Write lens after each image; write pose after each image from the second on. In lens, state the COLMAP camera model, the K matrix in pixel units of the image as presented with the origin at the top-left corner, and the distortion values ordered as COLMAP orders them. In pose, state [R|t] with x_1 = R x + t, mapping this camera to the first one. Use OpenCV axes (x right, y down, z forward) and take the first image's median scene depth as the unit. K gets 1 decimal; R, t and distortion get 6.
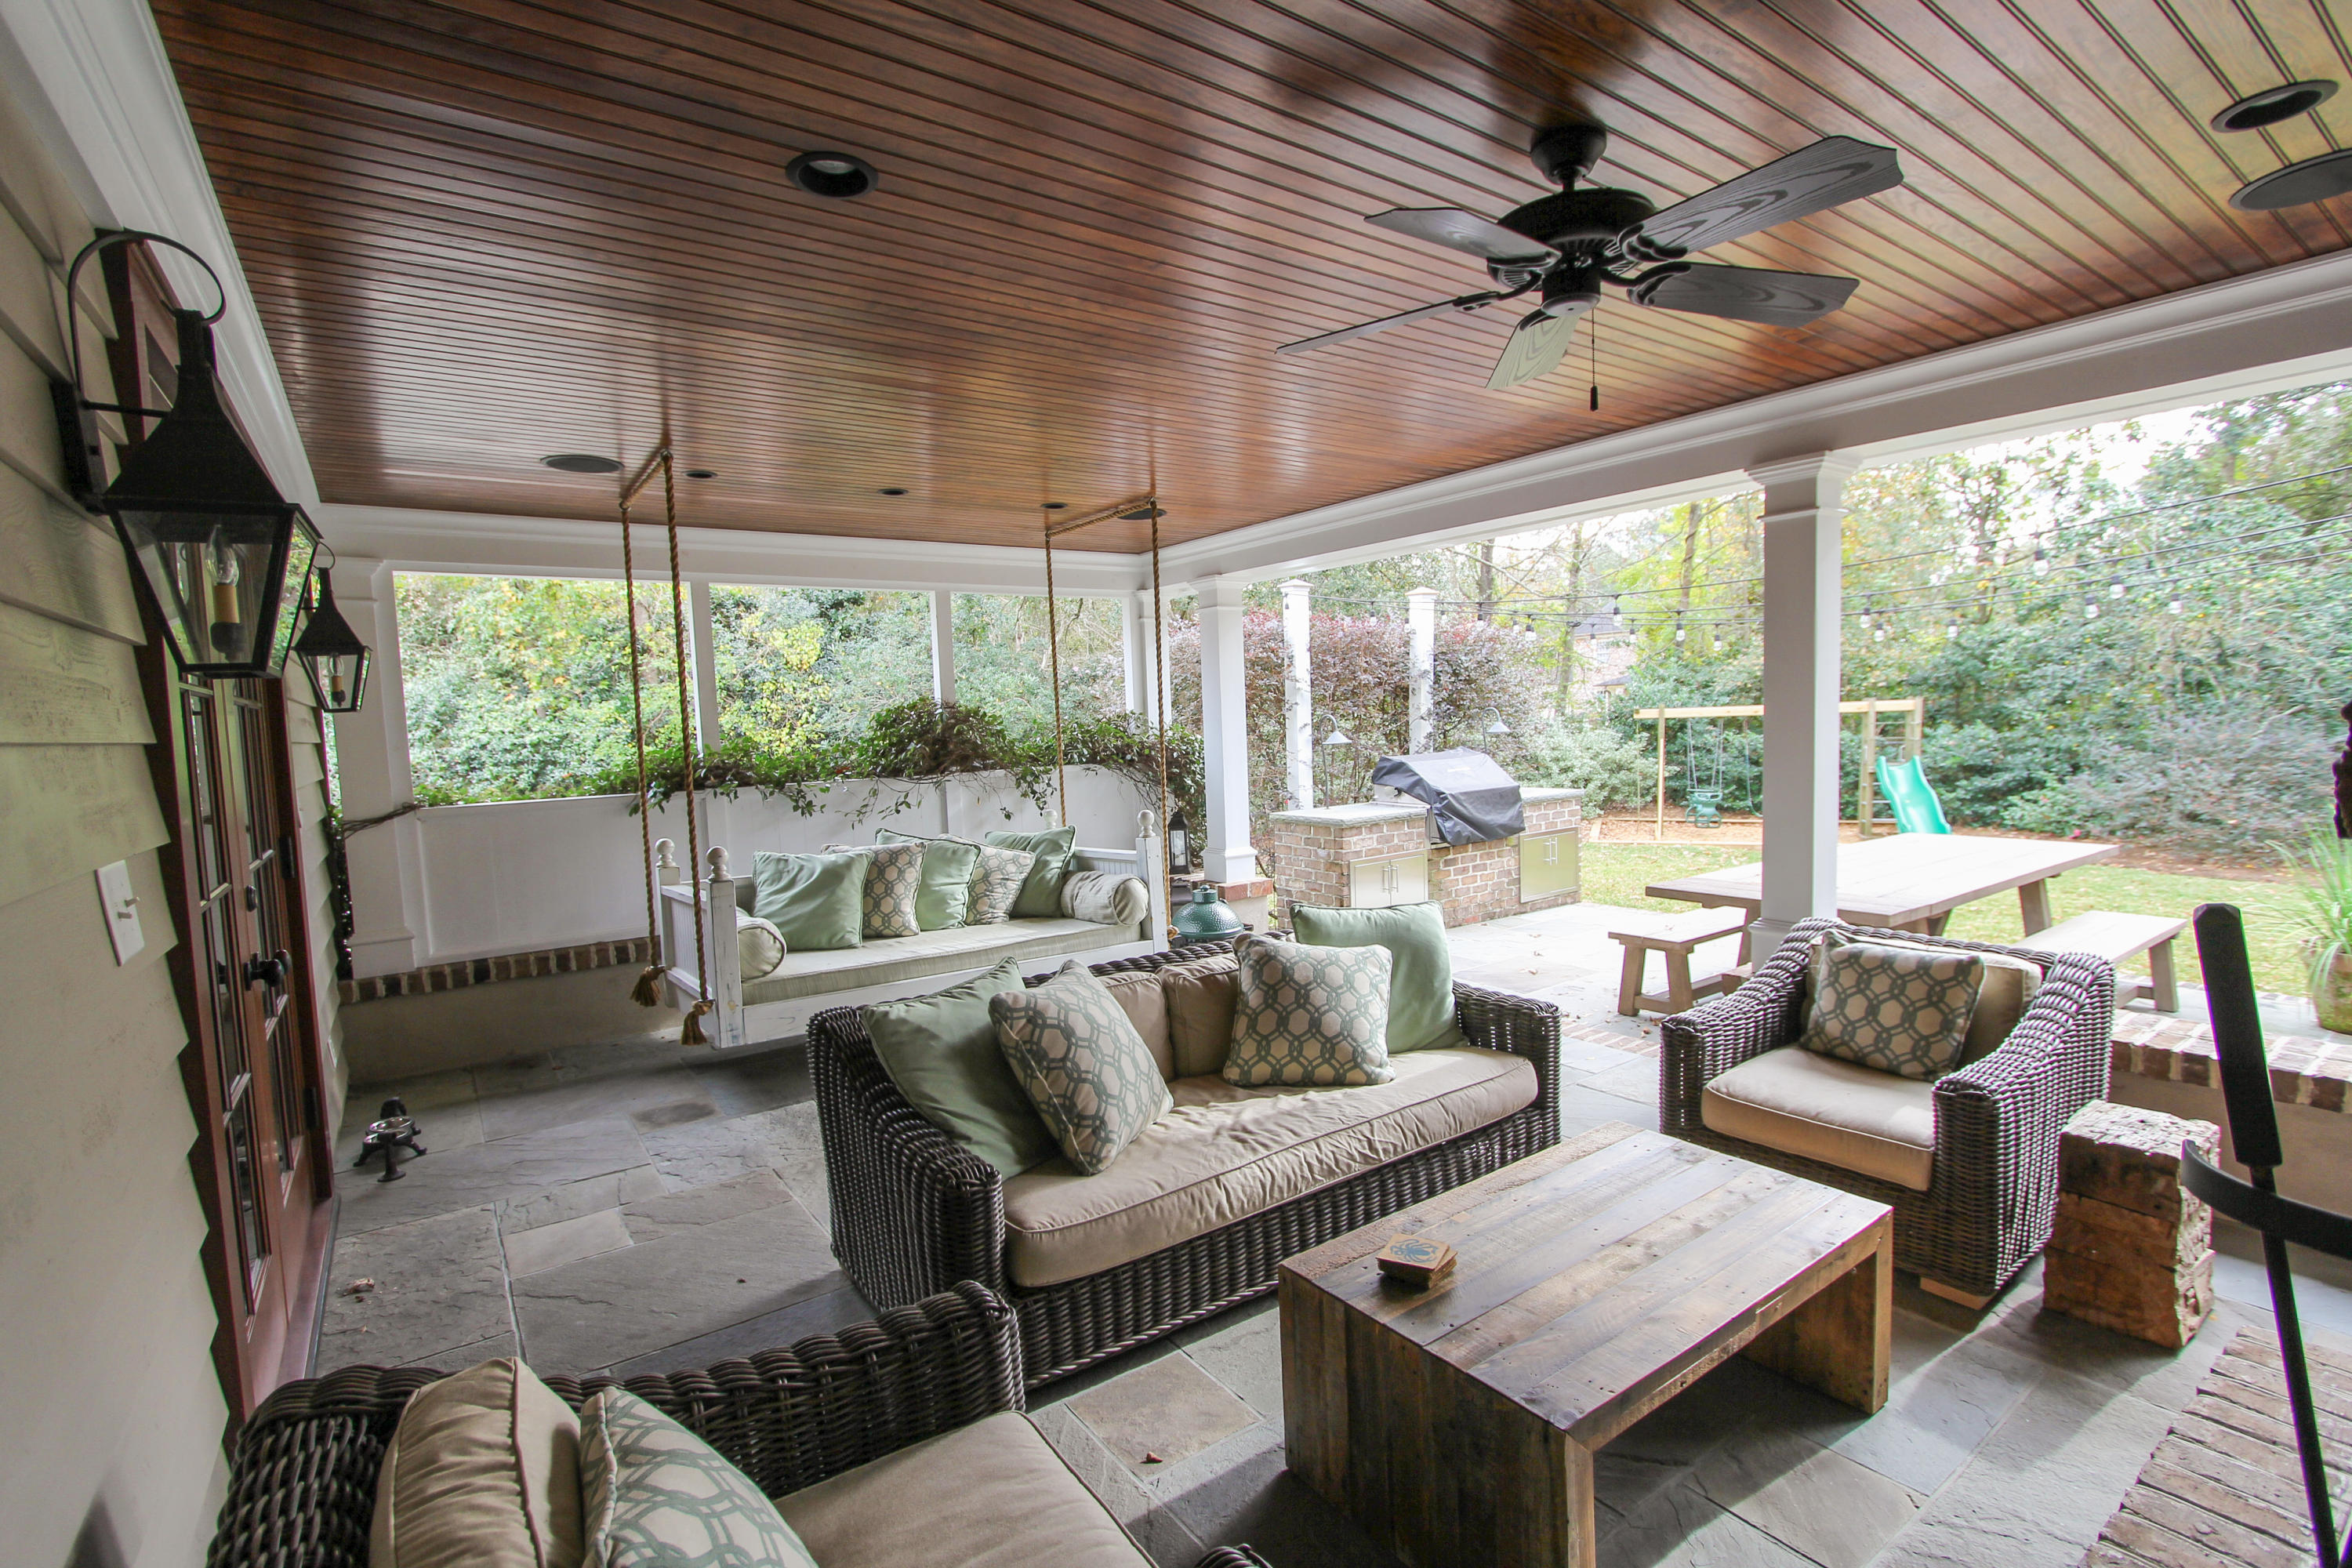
lens RADIAL K [[1076.3, 0, 1176.9], [0, 1076.3, 797.6], [0, 0, 1]] dist [-0.023141, 0.005459]
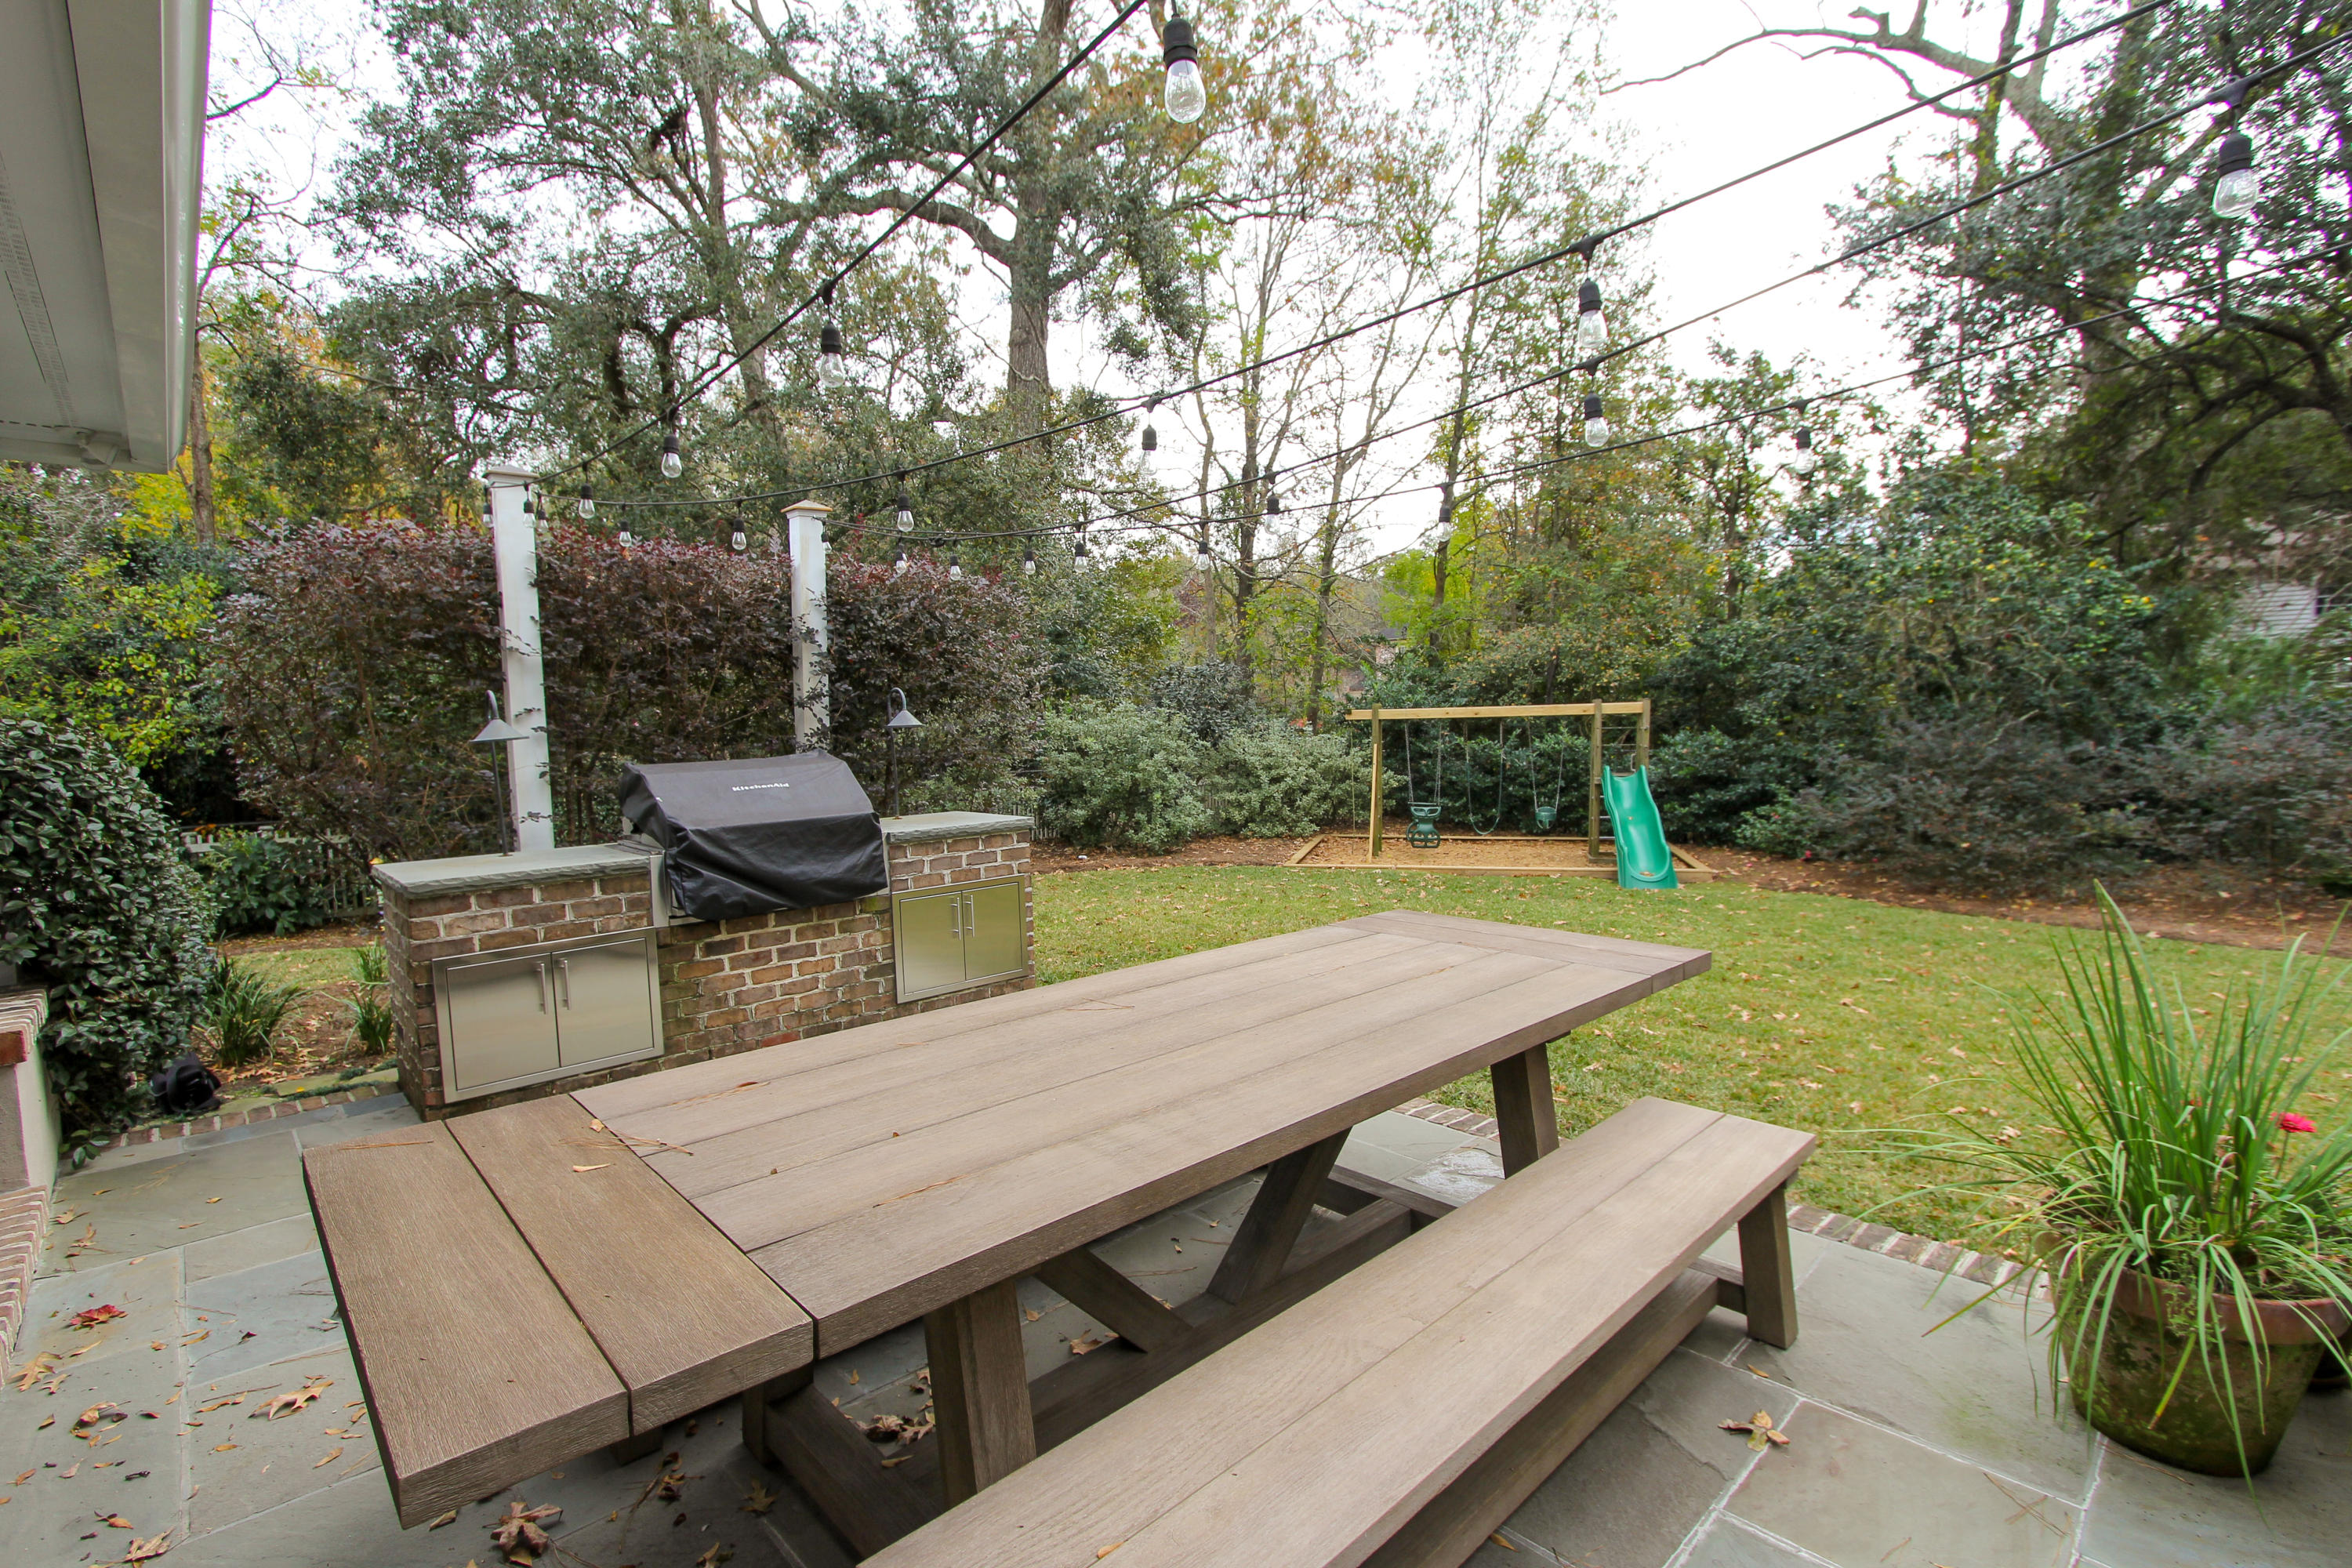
lens RADIAL K [[1076.3, 0, 1176.9], [0, 1076.3, 797.6], [0, 0, 1]] dist [-0.023141, 0.005459]
pose [[0.990937, 0.000881, 0.134327, 0.225497], [-0.000261, 0.999989, -0.004636, -0.009730], [-0.134329, 0.004559, 0.990926, 0.209422]]
